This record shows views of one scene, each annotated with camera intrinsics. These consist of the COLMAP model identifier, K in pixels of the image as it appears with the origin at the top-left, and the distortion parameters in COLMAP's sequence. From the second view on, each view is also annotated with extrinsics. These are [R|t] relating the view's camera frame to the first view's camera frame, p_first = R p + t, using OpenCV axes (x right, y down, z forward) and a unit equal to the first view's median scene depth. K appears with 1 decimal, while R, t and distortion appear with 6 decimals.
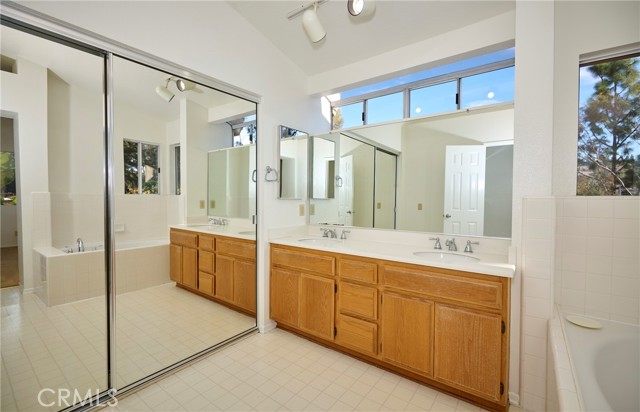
lens RADIAL K [[278.7, 0, 320.0], [0, 278.7, 206.0], [0, 0, 1]] dist [-0.001953, -0.000027]
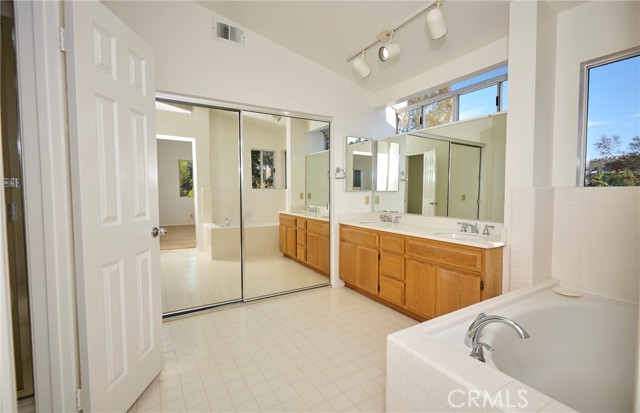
lens RADIAL K [[278.7, 0, 320.0], [0, 278.7, 206.5], [0, 0, 1]] dist [-0.001953, -0.000027]
pose [[0.927829, 0.013927, -0.372745, 0.244716], [-0.003833, 0.999606, 0.027808, 0.011016], [0.372985, -0.024372, 0.927517, -0.306292]]
